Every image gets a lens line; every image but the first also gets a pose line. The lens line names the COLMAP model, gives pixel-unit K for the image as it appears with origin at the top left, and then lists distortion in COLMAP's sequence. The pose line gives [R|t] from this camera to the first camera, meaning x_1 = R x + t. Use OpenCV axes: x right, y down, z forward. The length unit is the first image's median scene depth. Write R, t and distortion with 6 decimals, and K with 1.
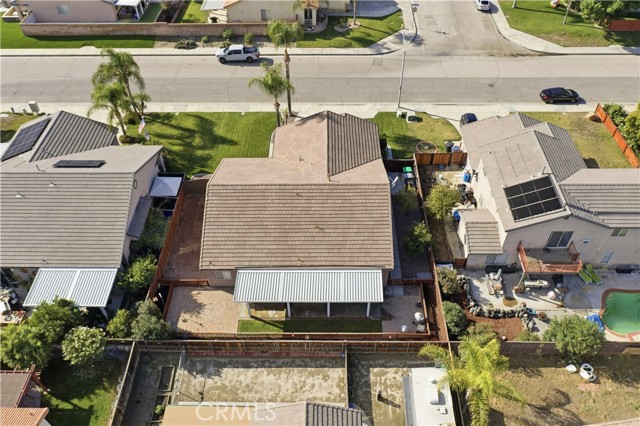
lens RADIAL K [[495.3, 0, 320.0], [0, 495.3, 213.0], [0, 0, 1]] dist [-0.013829, -0.004304]
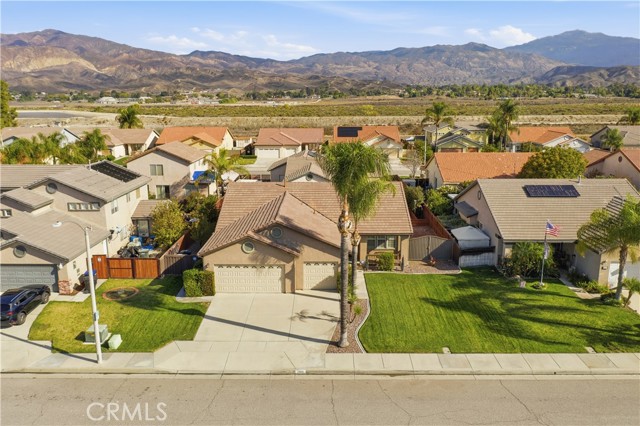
lens RADIAL K [[514.9, 0, 320.0], [0, 514.9, 213.0], [0, 0, 1]] dist [-0.010706, -0.002229]
pose [[-0.999940, 0.007970, 0.007517, -0.069398], [0.010502, 0.501693, 0.864982, -1.114613], [0.003123, 0.865009, -0.501746, 1.845633]]
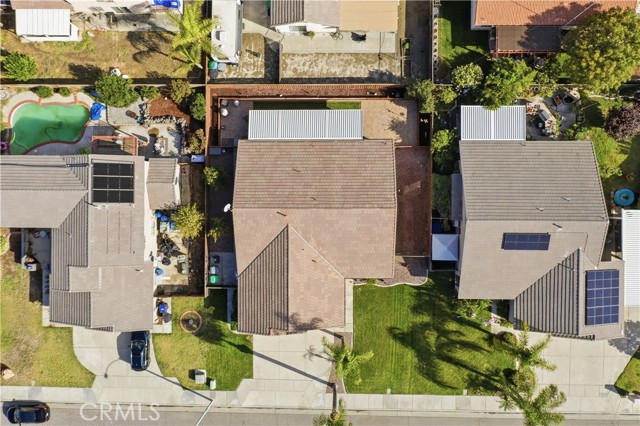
lens RADIAL K [[514.9, 0, 320.0], [0, 514.9, 213.0], [0, 0, 1]] dist [-0.010706, -0.002229]
pose [[-0.999053, 0.004228, 0.043297, -0.121712], [0.026387, -0.732369, 0.680396, -0.970157], [0.034586, 0.680894, 0.731565, 0.186209]]
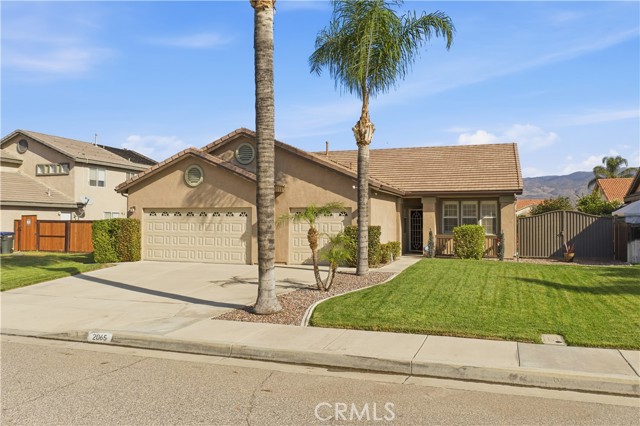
lens RADIAL K [[514.9, 0, 320.0], [0, 514.9, 213.0], [0, 0, 1]] dist [-0.010706, -0.002229]
pose [[-0.947542, 0.009056, 0.319502, -0.227746], [0.235709, 0.694939, 0.679339, -0.567740], [-0.215882, 0.719012, -0.660619, 1.778729]]
